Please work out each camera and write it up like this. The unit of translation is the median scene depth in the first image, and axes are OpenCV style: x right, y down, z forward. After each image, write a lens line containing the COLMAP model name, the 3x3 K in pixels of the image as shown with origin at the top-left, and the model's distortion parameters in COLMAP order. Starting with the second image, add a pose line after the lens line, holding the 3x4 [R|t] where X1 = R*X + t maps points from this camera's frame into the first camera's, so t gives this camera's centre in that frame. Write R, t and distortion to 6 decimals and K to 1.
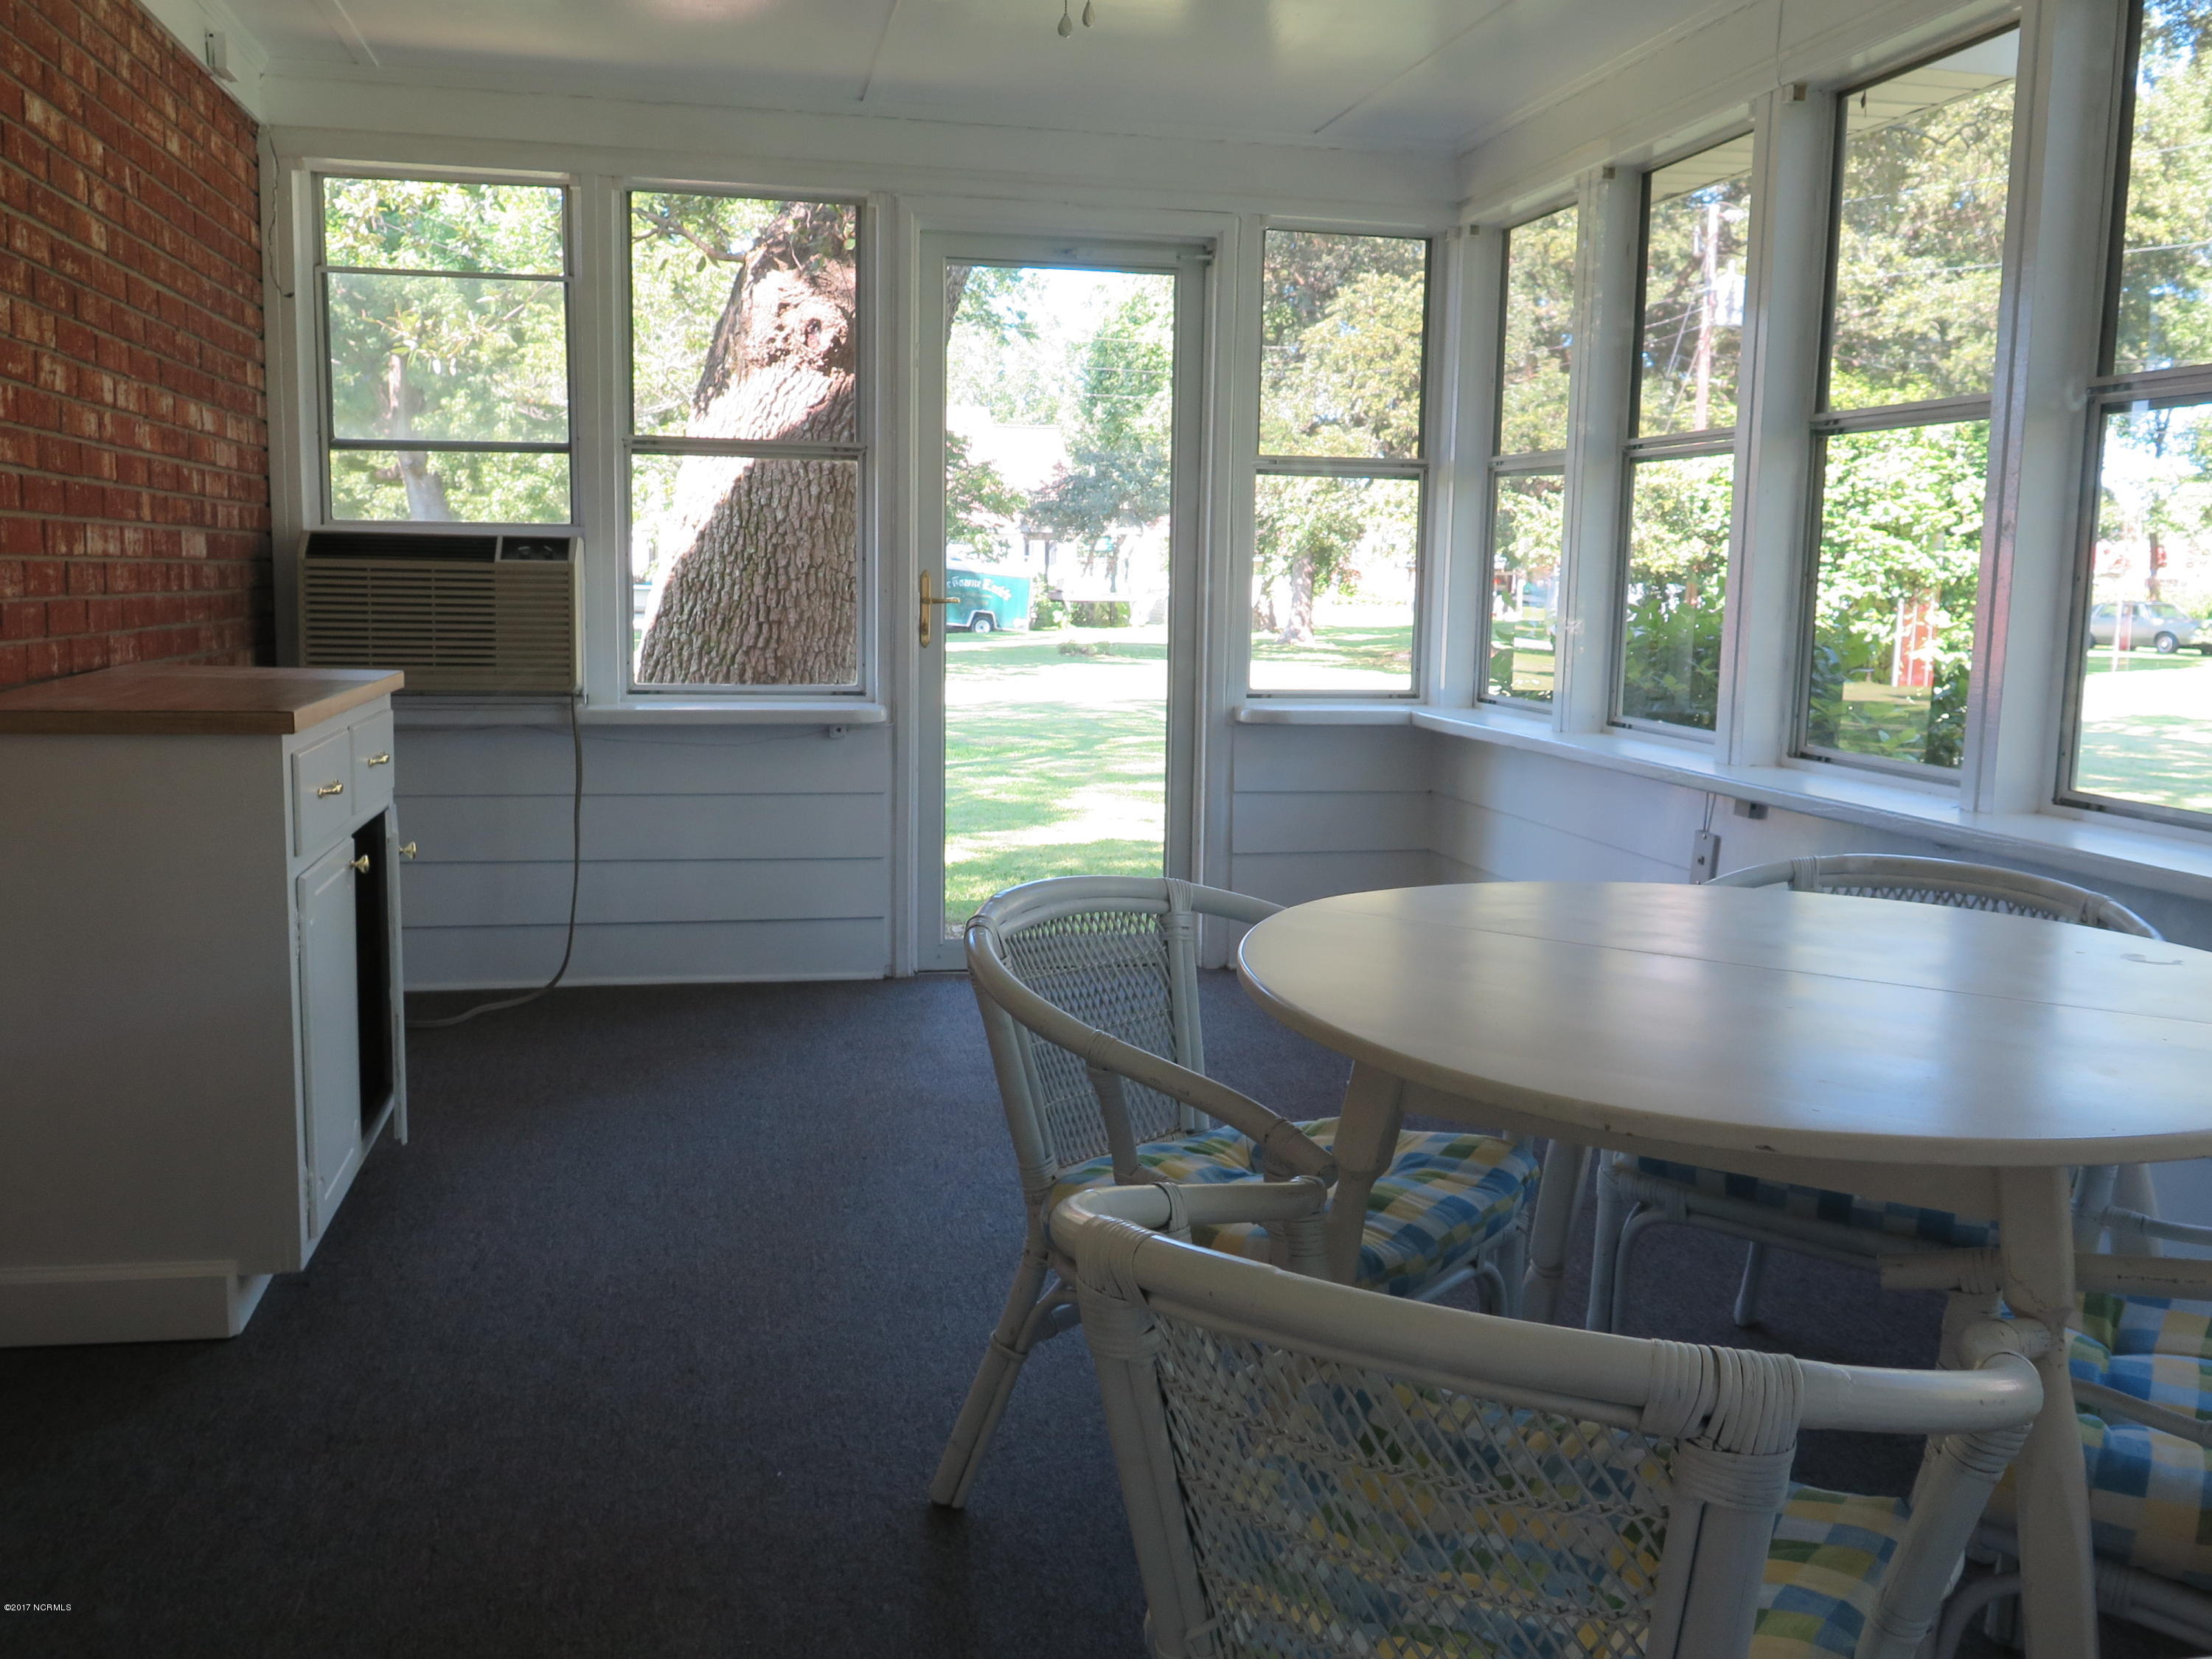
lens RADIAL K [[1862.3, 0, 1106.2], [0, 1862.3, 815.3], [0, 0, 1]] dist [-0.003050, 0.002028]
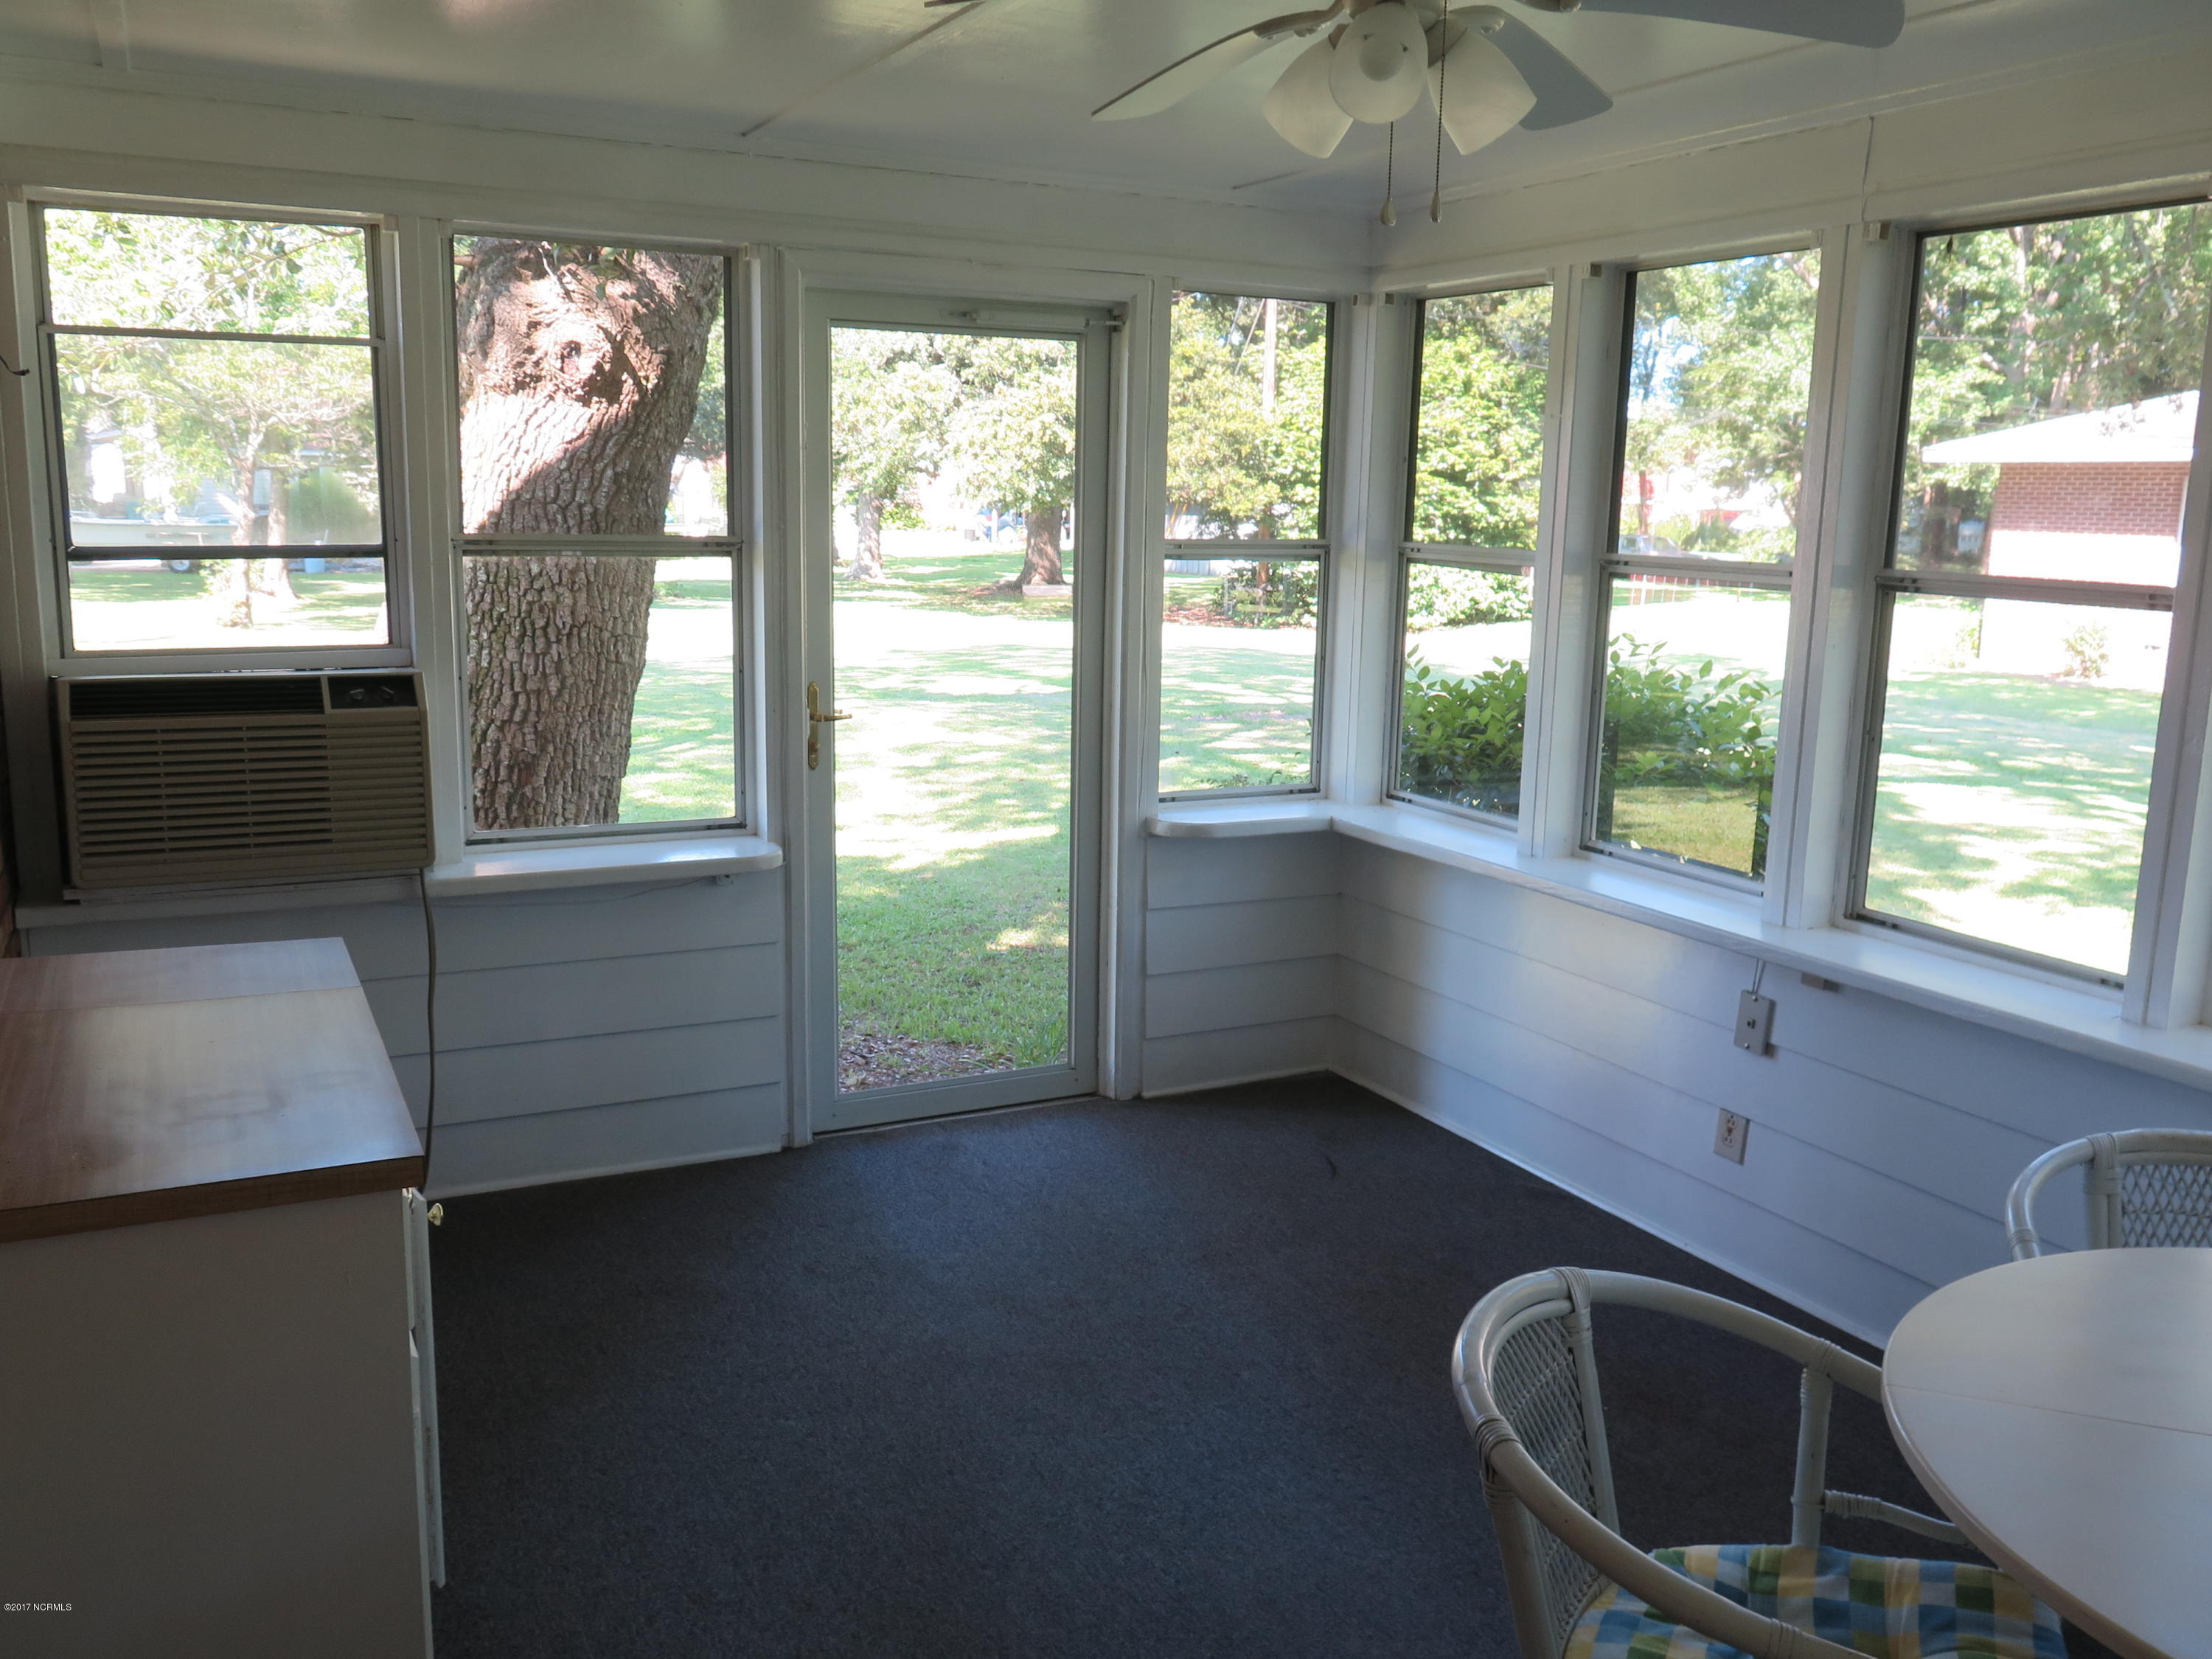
lens RADIAL K [[1845.9, 0, 1102.1], [0, 1845.9, 831.5], [0, 0, 1]] dist [-0.018136, 0.006389]
pose [[0.966498, -0.044804, 0.252734, -0.141898], [0.029584, 0.997530, 0.063705, -0.085769], [-0.254964, -0.054093, 0.965436, 0.102352]]
